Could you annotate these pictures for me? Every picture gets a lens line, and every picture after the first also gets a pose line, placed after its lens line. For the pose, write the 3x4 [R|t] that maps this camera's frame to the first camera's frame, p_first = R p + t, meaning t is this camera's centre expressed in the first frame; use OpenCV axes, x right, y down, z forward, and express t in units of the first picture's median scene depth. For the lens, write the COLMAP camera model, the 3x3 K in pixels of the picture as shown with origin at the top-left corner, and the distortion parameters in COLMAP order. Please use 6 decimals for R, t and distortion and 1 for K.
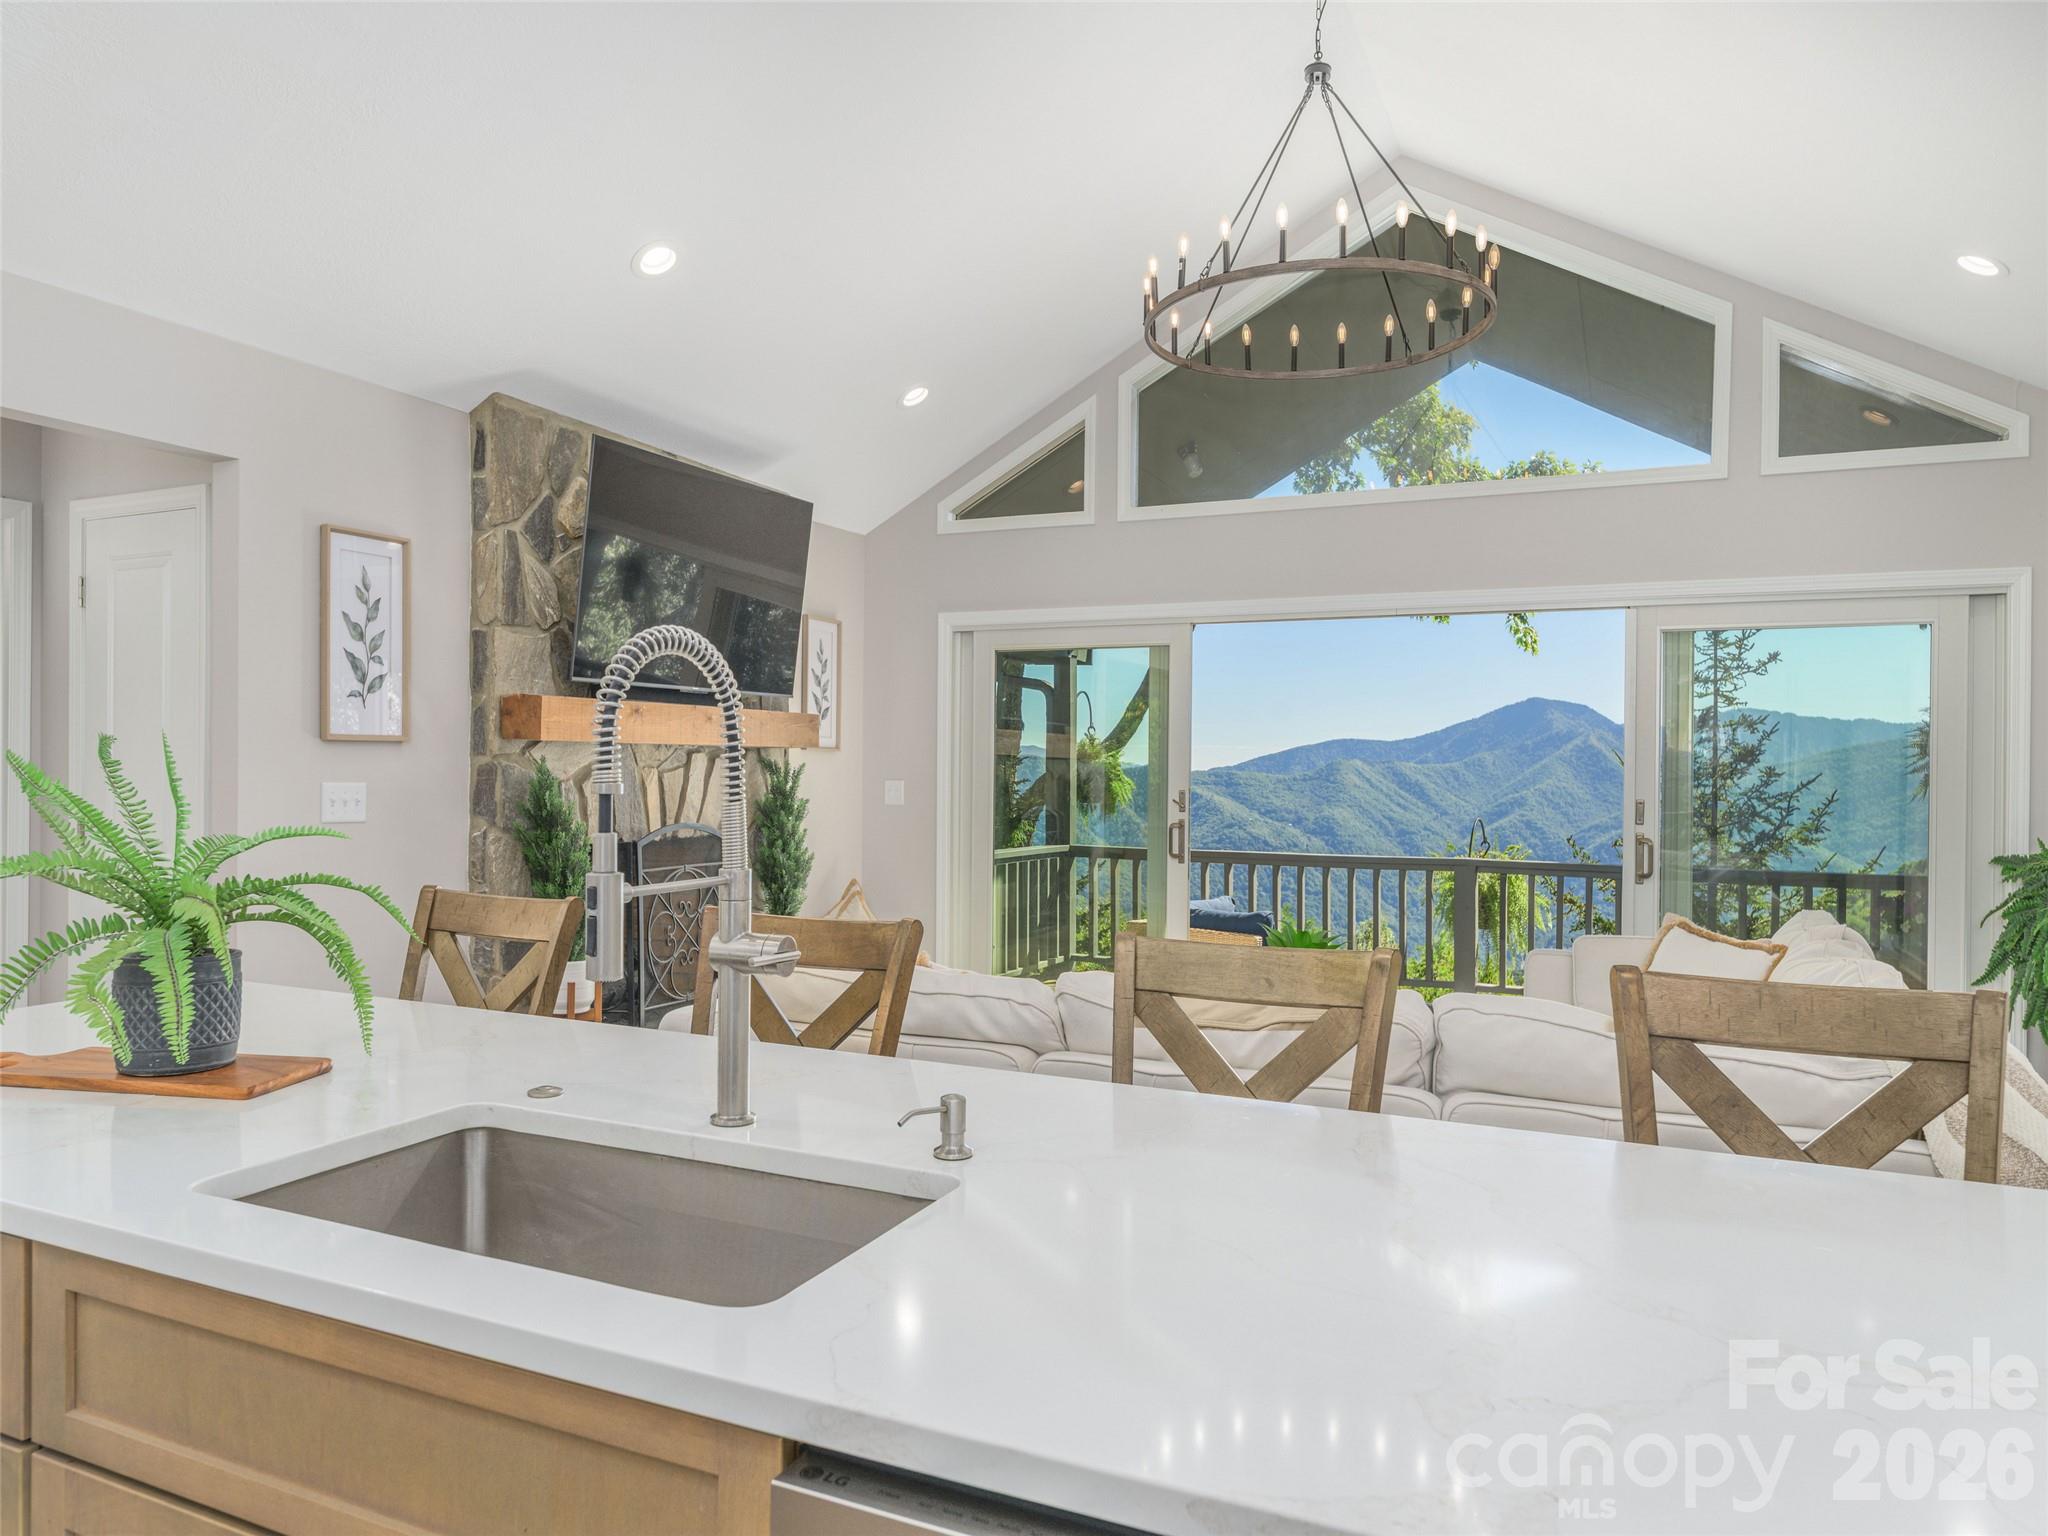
lens RADIAL K [[1334.1, 0, 1022.7], [0, 1334.1, 768.6], [0, 0, 1]] dist [0.020323, -0.007558]
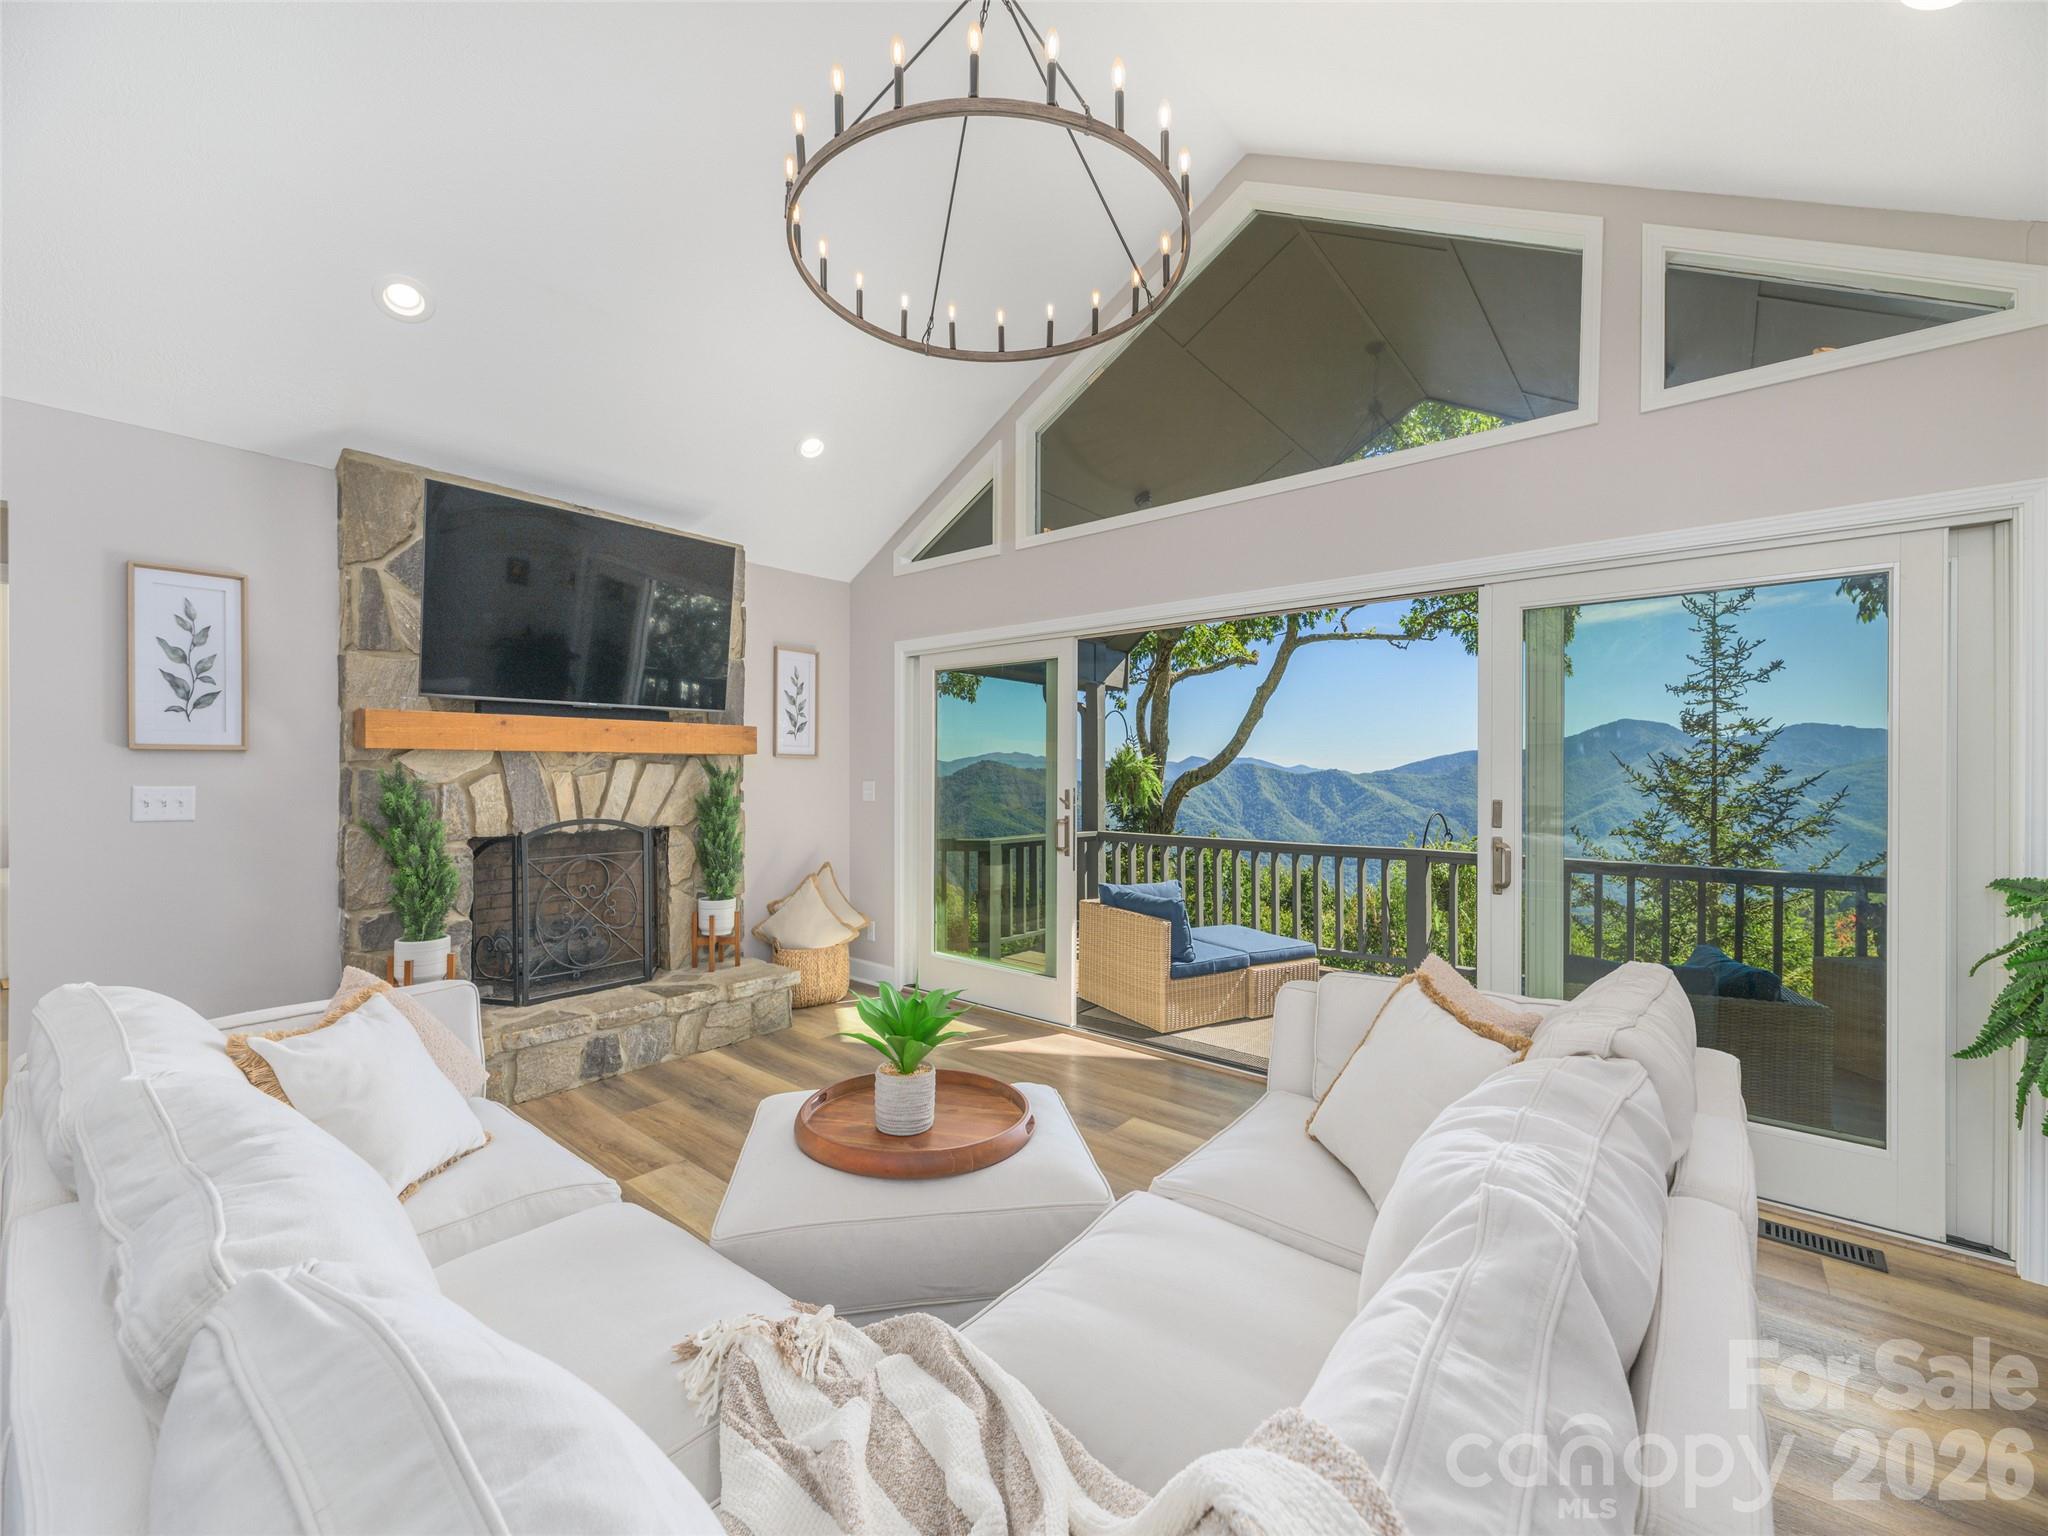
lens RADIAL K [[831.6, 0, 1019.4], [0, 831.6, 772.1], [0, 0, 1]] dist [0.002585, 0.000141]
pose [[0.965425, -0.007331, -0.260578, 0.302670], [0.006930, 0.999973, -0.002460, 0.004018], [0.260589, 0.000569, 0.965450, 0.389443]]
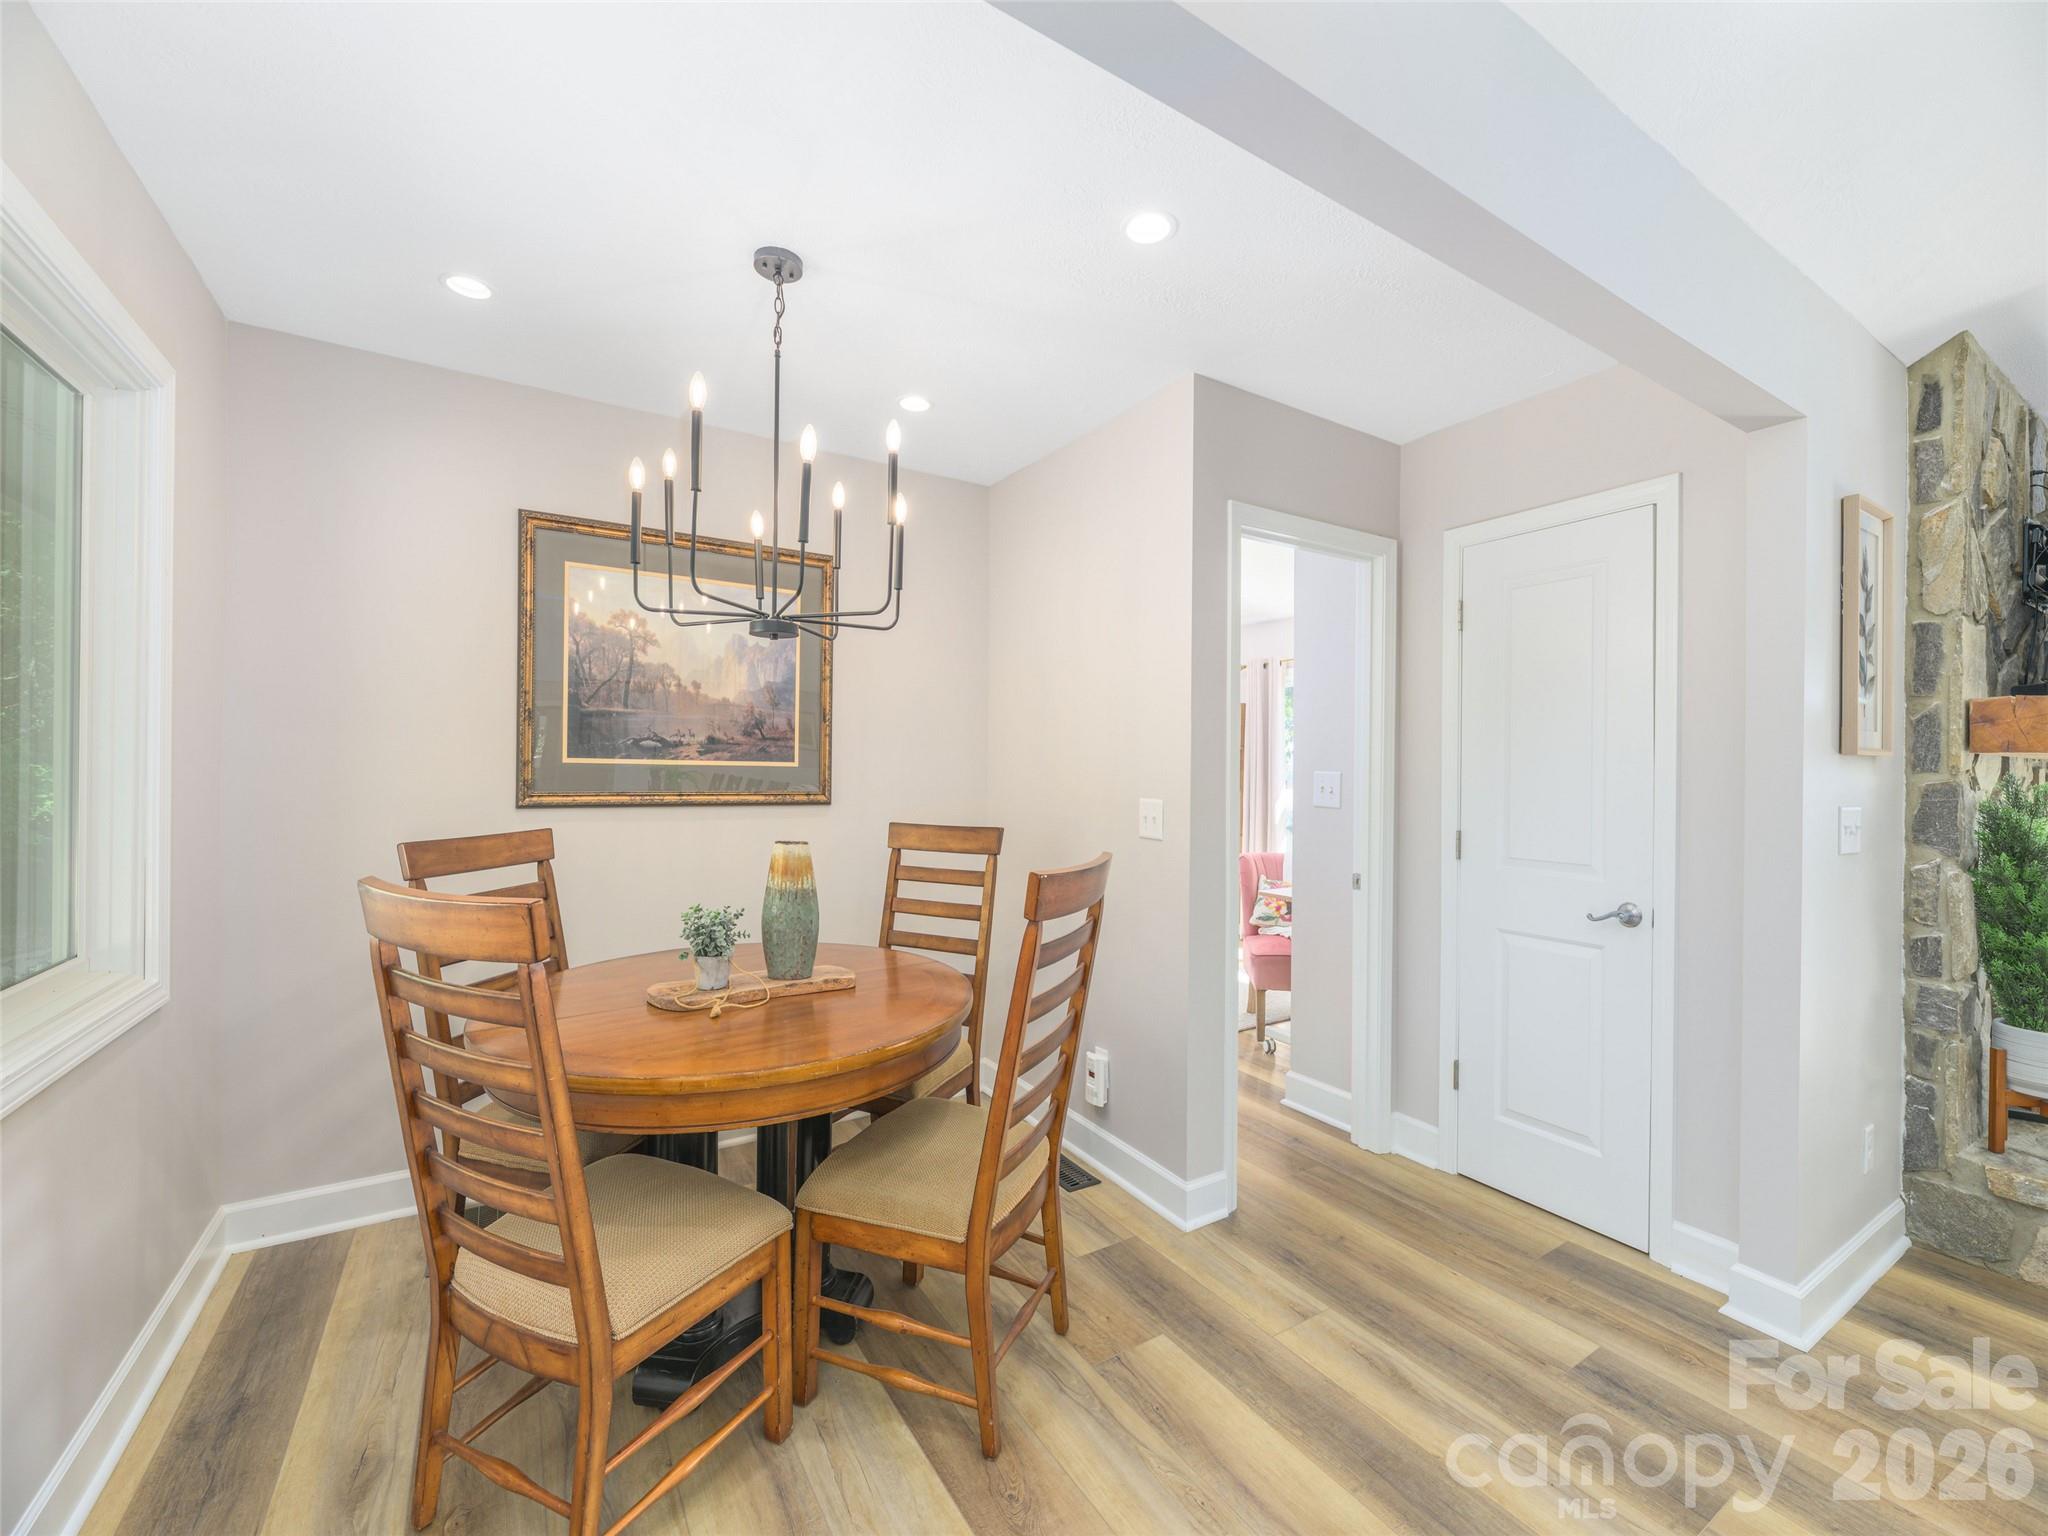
lens RADIAL K [[844.8, 0, 1037.8], [0, 844.8, 772.9], [0, 0, 1]] dist [0.002696, 0.000201]
pose [[0.836734, 0.004564, -0.547591, -0.492362], [-0.005420, 0.999985, 0.000052, -0.005982], [0.547583, 0.002924, 0.836746, 0.216970]]
